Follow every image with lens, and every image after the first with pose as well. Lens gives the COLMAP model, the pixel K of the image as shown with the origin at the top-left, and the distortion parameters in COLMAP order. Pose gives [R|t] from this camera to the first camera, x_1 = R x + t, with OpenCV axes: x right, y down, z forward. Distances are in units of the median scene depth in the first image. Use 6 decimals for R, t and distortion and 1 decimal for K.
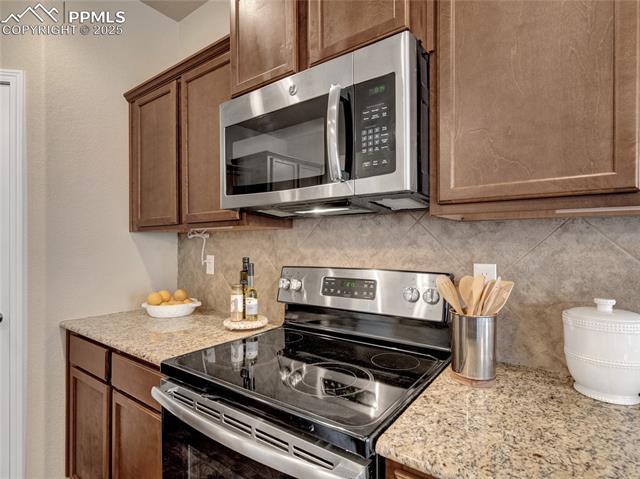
lens RADIAL K [[334.8, 0, 321.5], [0, 334.8, 243.3], [0, 0, 1]] dist [0.000987, 0.000218]
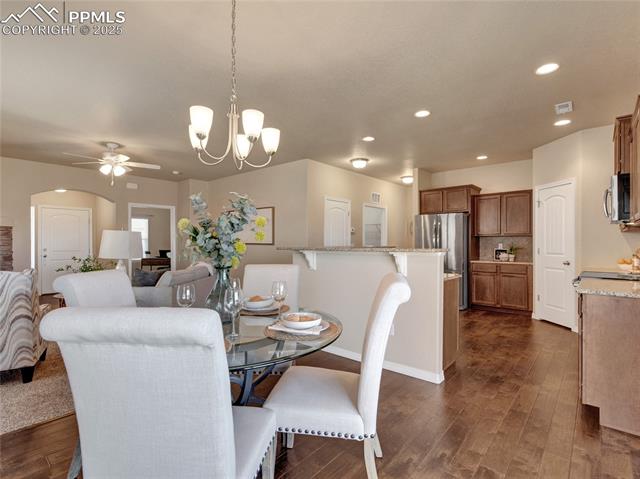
lens RADIAL K [[325.9, 0, 321.2], [0, 325.9, 241.3], [0, 0, 1]] dist [0.001698, 0.000641]
pose [[-0.082420, -0.002778, -0.996594, 2.151518], [0.000658, 0.999996, -0.002842, 0.038399], [0.996597, -0.000890, -0.082418, -0.968100]]
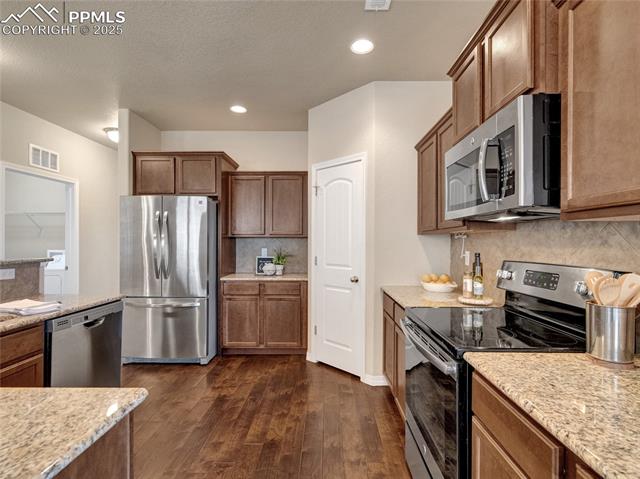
lens RADIAL K [[325.9, 0, 330.3], [0, 325.9, 243.5], [0, 0, 1]] dist [0.001698, 0.000641]
pose [[0.591584, 0.007018, -0.806213, 0.508307], [-0.002669, 0.999974, 0.006747, -0.002778], [0.806239, -0.001840, 0.591587, -0.273601]]
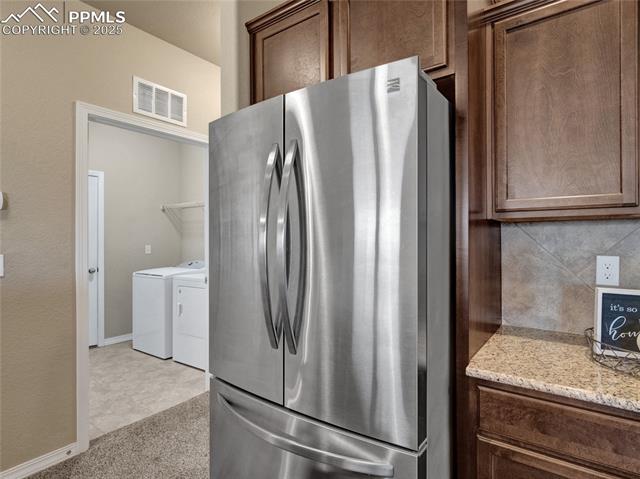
lens RADIAL K [[346.7, 0, 319.6], [0, 346.7, 236.6], [0, 0, 1]] dist [0.004236, 0.000349]
pose [[0.002680, 0.007514, -0.999968, -1.155366], [0.008719, 0.999934, 0.007538, -0.003892], [0.999958, -0.008739, 0.002615, 0.178872]]
